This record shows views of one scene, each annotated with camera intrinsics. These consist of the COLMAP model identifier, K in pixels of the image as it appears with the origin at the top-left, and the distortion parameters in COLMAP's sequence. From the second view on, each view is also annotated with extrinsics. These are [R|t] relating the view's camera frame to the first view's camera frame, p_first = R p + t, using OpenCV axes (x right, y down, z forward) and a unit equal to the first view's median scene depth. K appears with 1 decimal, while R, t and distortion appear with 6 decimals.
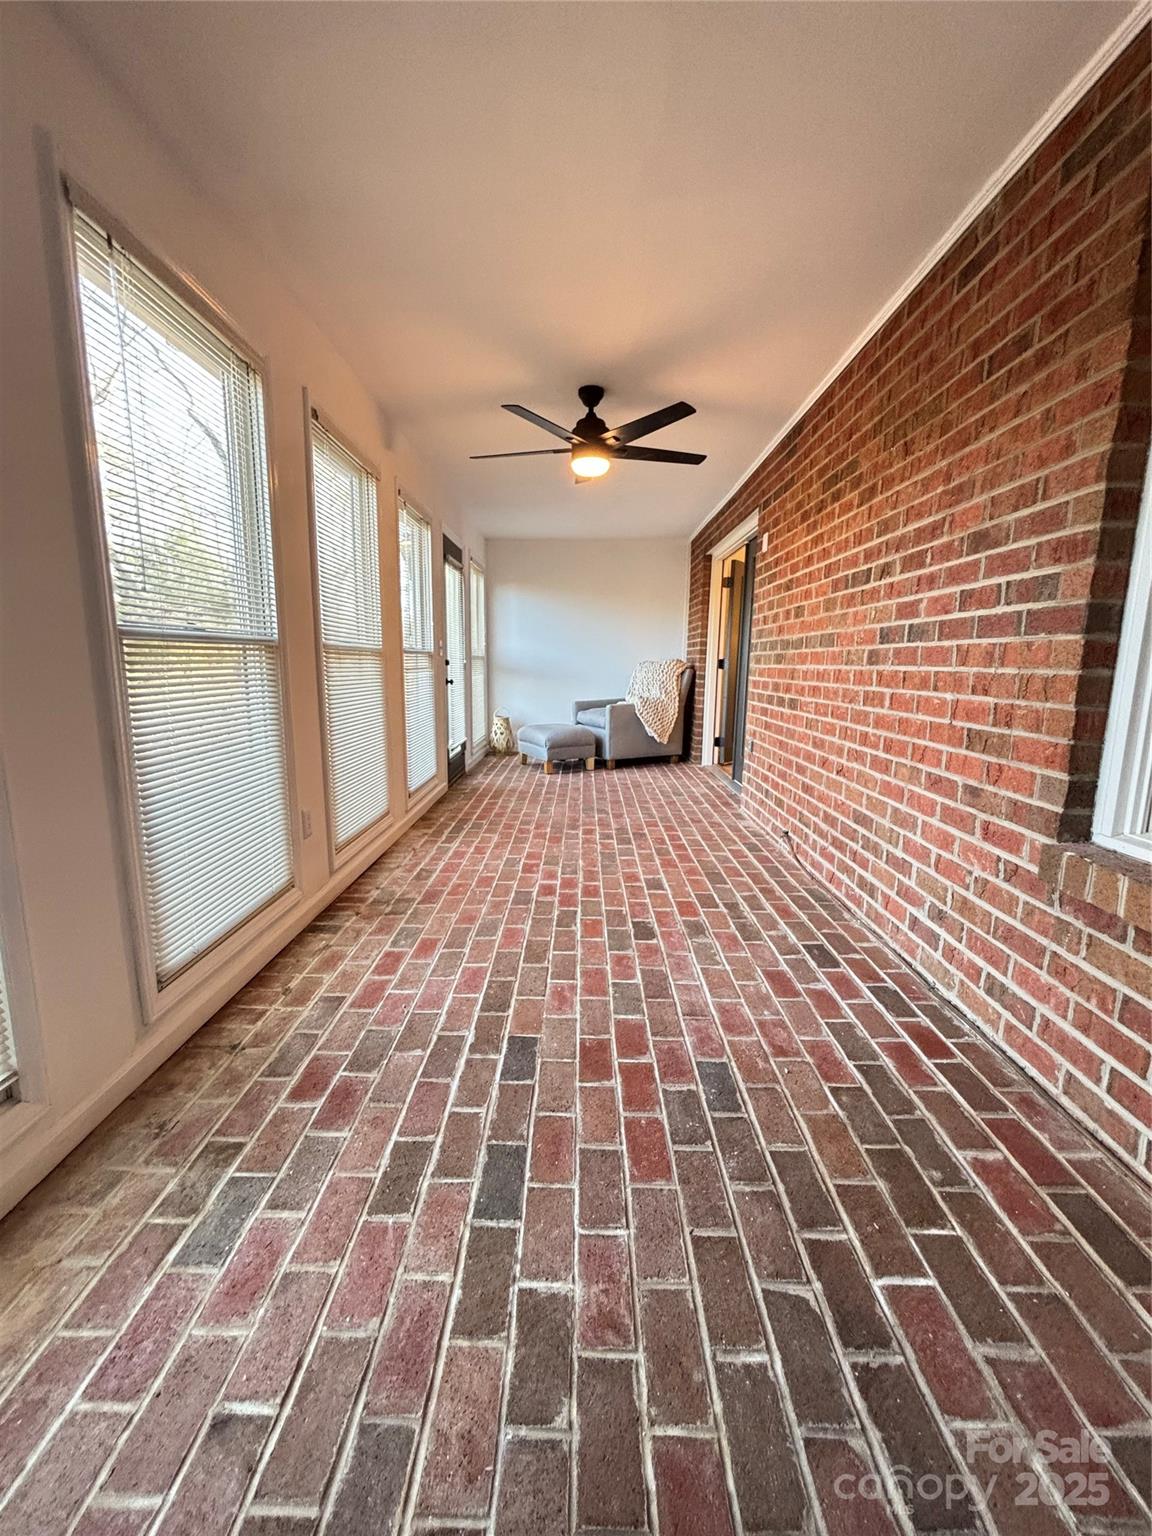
lens RADIAL K [[622.0, 0, 576.0], [0, 622.0, 768.0], [0, 0, 1]] dist [0.001579, 0.000383]
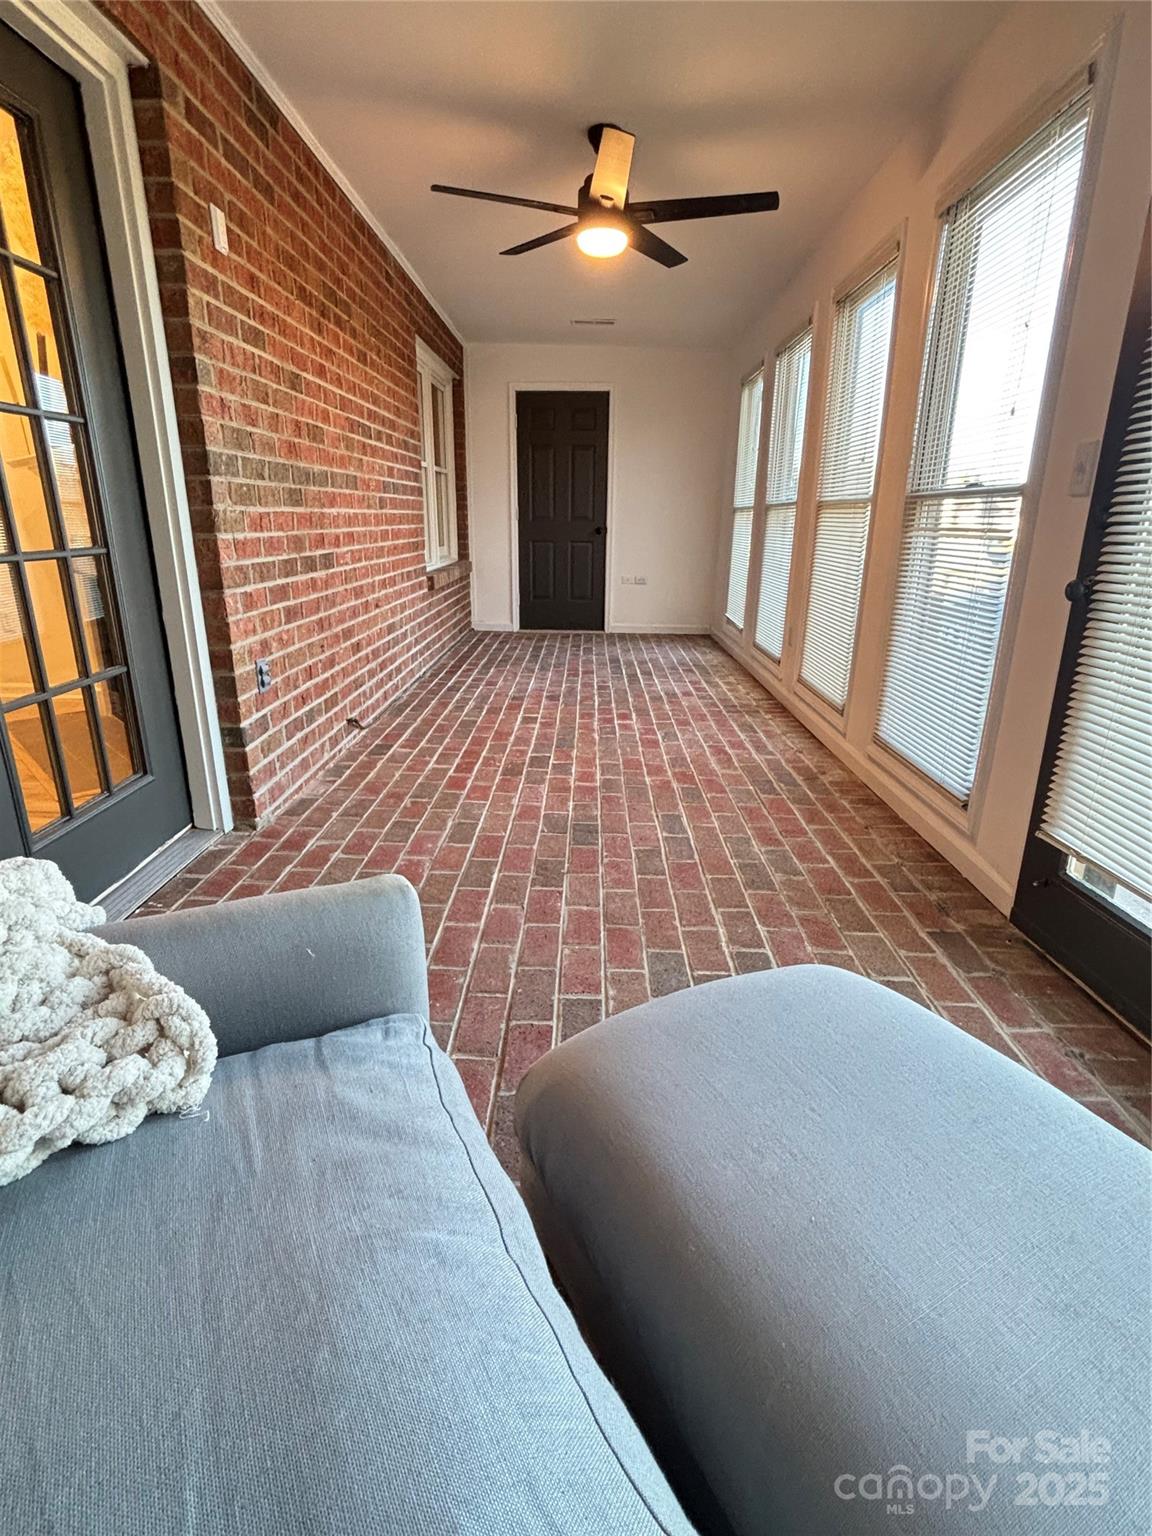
lens RADIAL K [[757.8, 0, 576.0], [0, 757.8, 768.0], [0, 0, 1]] dist [0.002938, 0.000096]
pose [[-0.999749, -0.022363, -0.001672, 0.033509], [-0.020507, 0.881485, 0.471767, -0.292111], [-0.009076, 0.471682, -0.881722, 1.741482]]
